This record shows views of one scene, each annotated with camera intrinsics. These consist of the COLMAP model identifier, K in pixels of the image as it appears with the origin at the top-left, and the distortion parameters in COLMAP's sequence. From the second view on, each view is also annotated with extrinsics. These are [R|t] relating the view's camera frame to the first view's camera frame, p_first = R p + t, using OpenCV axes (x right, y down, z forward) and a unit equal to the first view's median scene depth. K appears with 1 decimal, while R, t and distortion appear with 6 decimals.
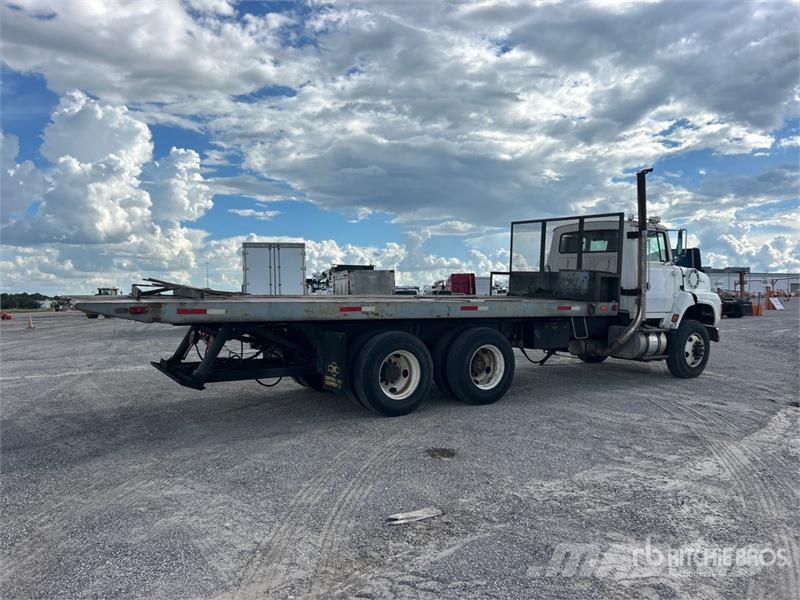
lens RADIAL K [[599.1, 0, 396.2], [0, 599.1, 295.6], [0, 0, 1]] dist [0.007239, -0.000725]
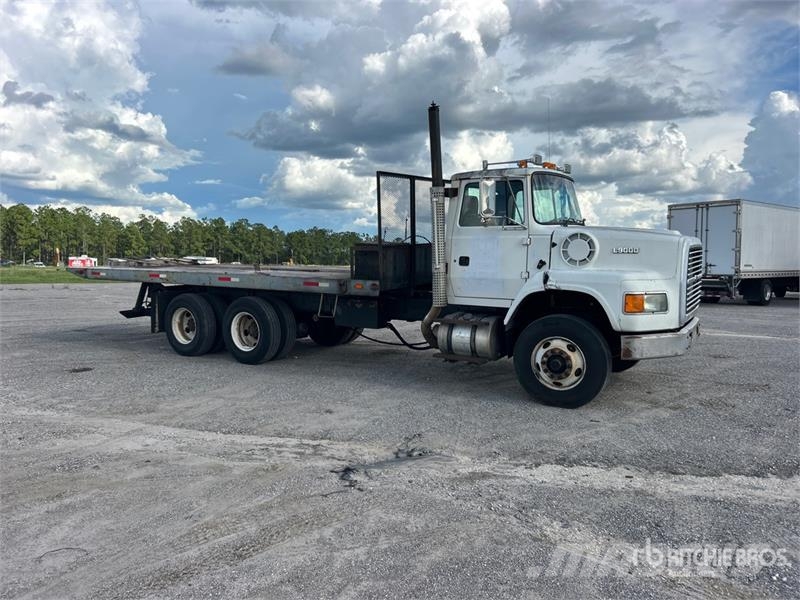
lens RADIAL K [[599.4, 0, 400.0], [0, 599.4, 300.0], [0, 0, 1]] dist [0.006444, -0.000438]
pose [[0.458300, 0.067971, -0.886195, 0.944013], [-0.007692, 0.997337, 0.072518, -0.018350], [0.888764, -0.026418, 0.457603, 0.553353]]
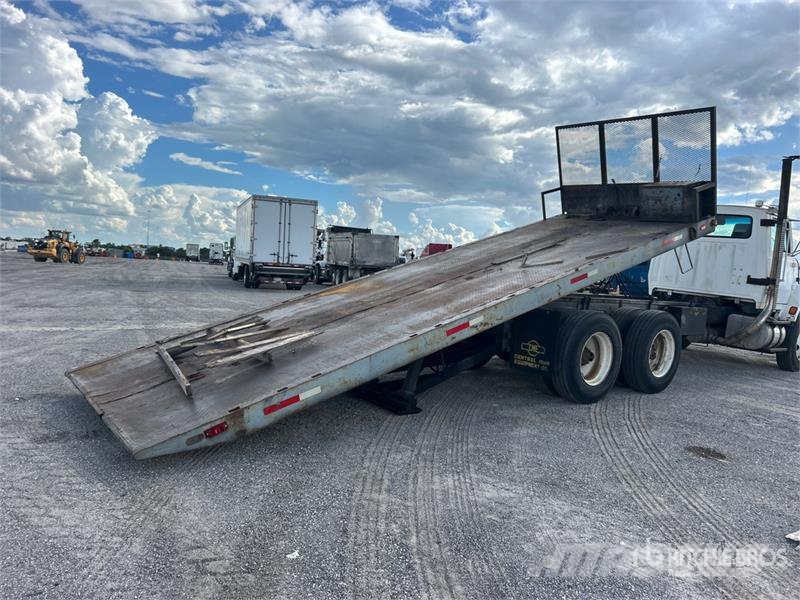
lens RADIAL K [[599.4, 0, 400.0], [0, 599.4, 300.0], [0, 0, 1]] dist [0.006444, -0.000438]
pose [[0.992261, 0.064309, 0.106215, -0.294287], [-0.070993, 0.995647, 0.060392, 0.006796], [-0.101868, -0.067465, 0.992508, 0.093382]]
